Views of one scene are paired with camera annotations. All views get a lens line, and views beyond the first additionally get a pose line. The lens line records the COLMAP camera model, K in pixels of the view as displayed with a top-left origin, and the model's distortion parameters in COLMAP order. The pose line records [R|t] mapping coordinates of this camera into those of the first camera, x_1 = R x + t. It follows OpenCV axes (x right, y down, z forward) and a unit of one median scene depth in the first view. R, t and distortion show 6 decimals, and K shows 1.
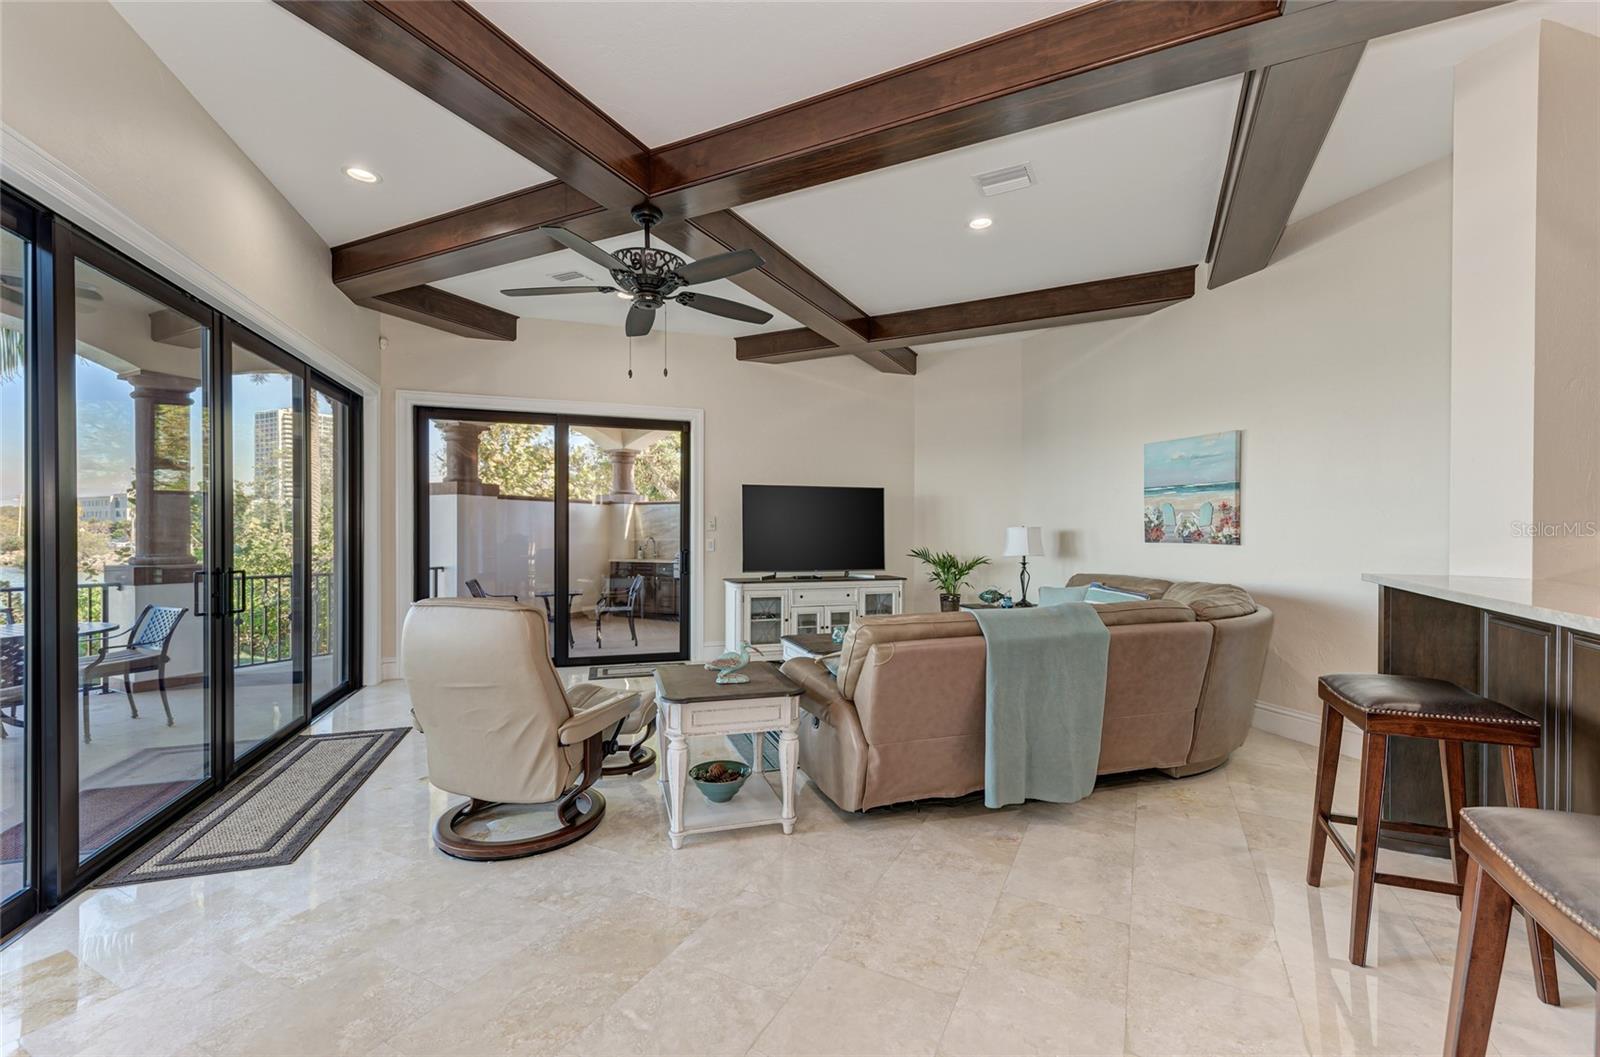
lens RADIAL K [[684.0, 0, 800.0], [0, 684.0, 528.5], [0, 0, 1]] dist [0.001245, 0.000066]
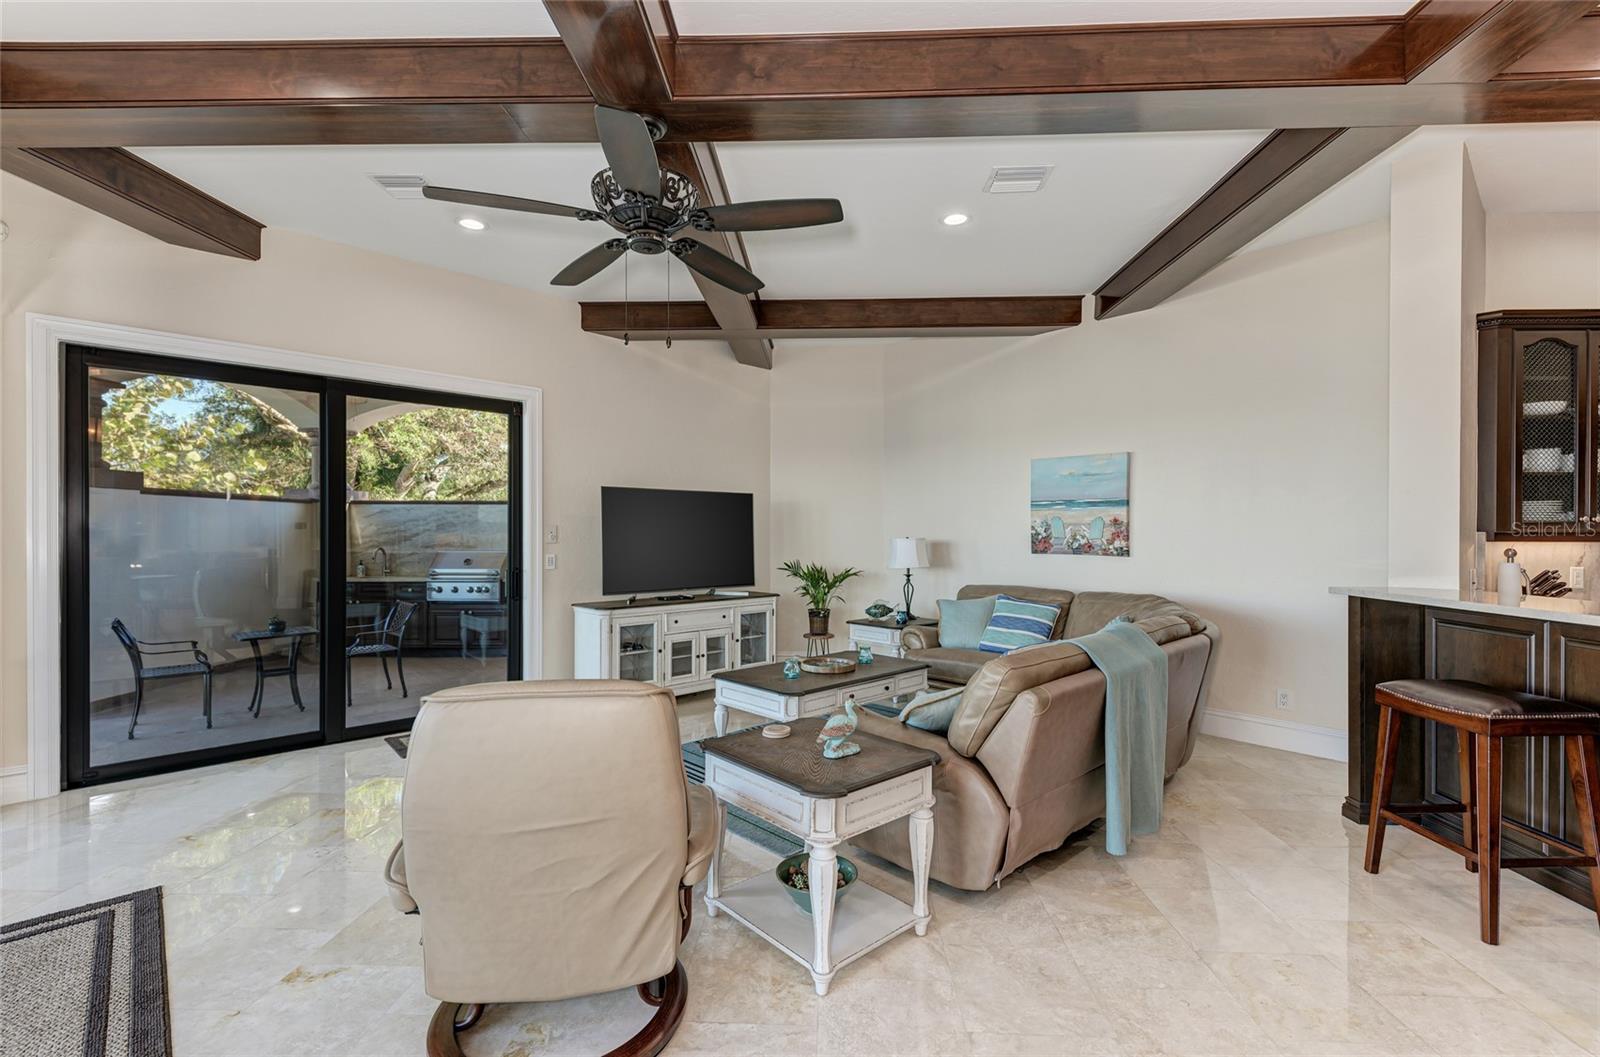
lens RADIAL K [[716.7, 0, 803.8], [0, 716.7, 528.3], [0, 0, 1]] dist [0.003294, 0.000143]
pose [[0.902980, 0.001085, 0.429682, -0.275623], [-0.000951, 0.999999, -0.000527, -0.017281], [-0.429682, 0.000067, 0.902980, 0.160363]]
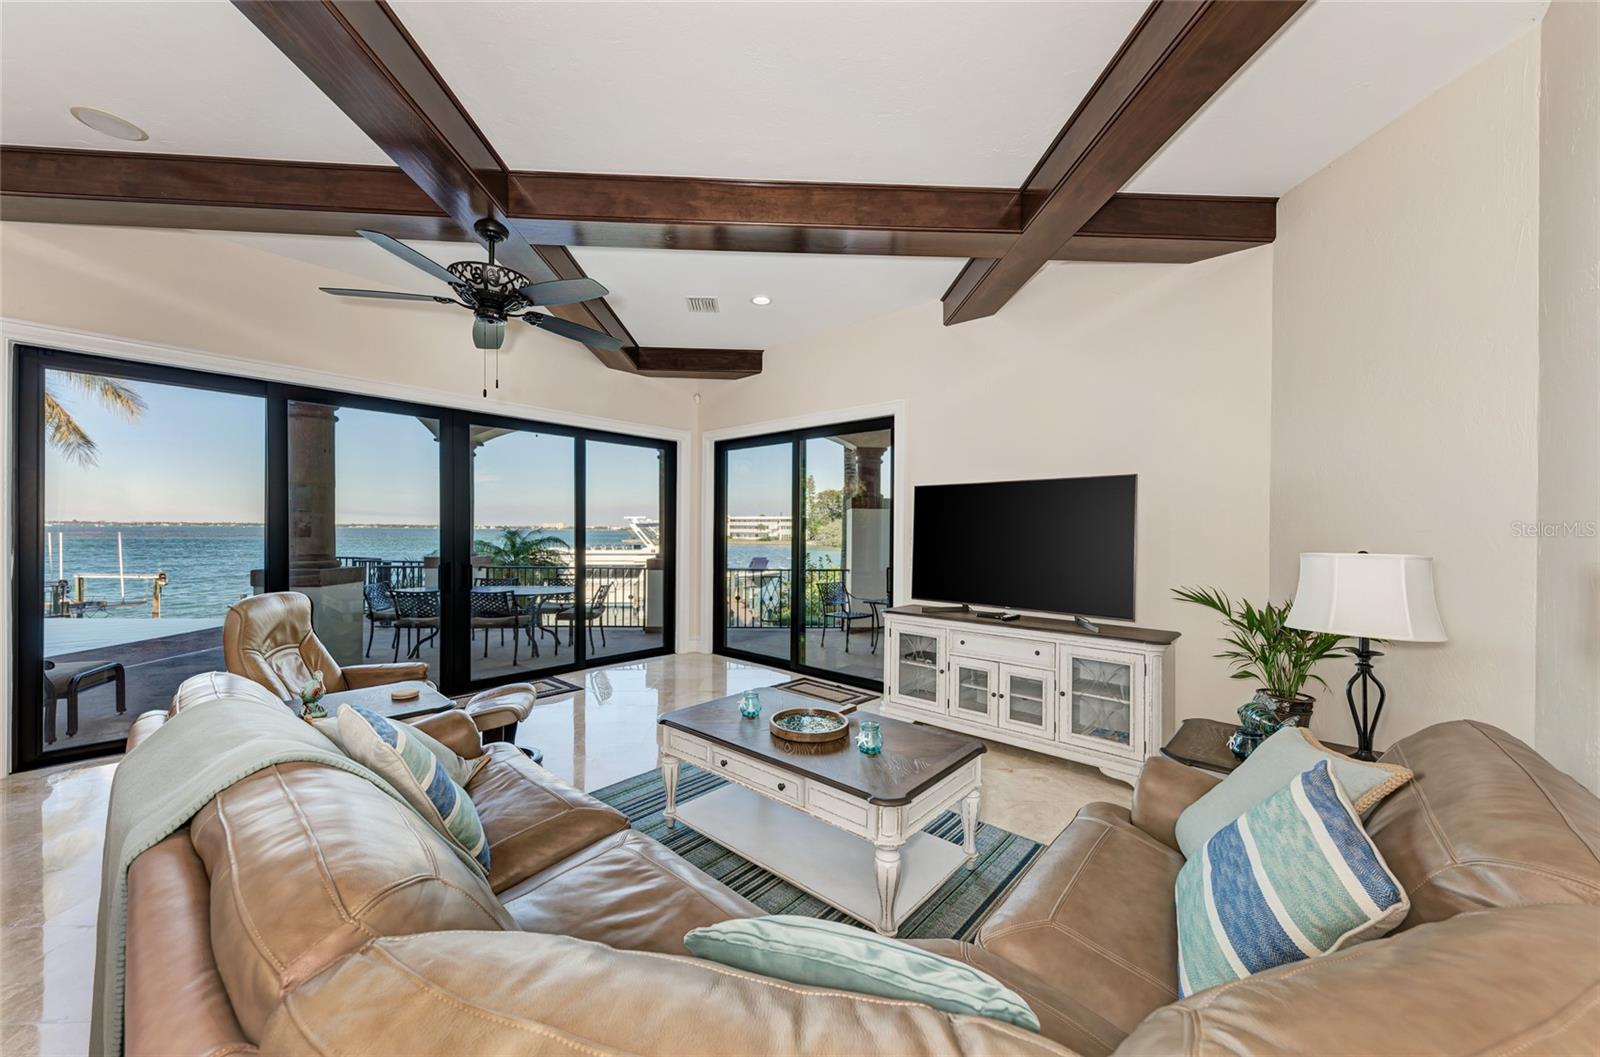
lens RADIAL K [[581.3, 0, 800.0], [0, 581.3, 528.5], [0, 0, 1]] dist [0.009171, -0.004030]
pose [[0.489977, -0.001426, -0.871734, 0.510179], [-0.013858, 0.999860, -0.009425, -0.008807], [0.871625, 0.016699, 0.489888, 0.660267]]
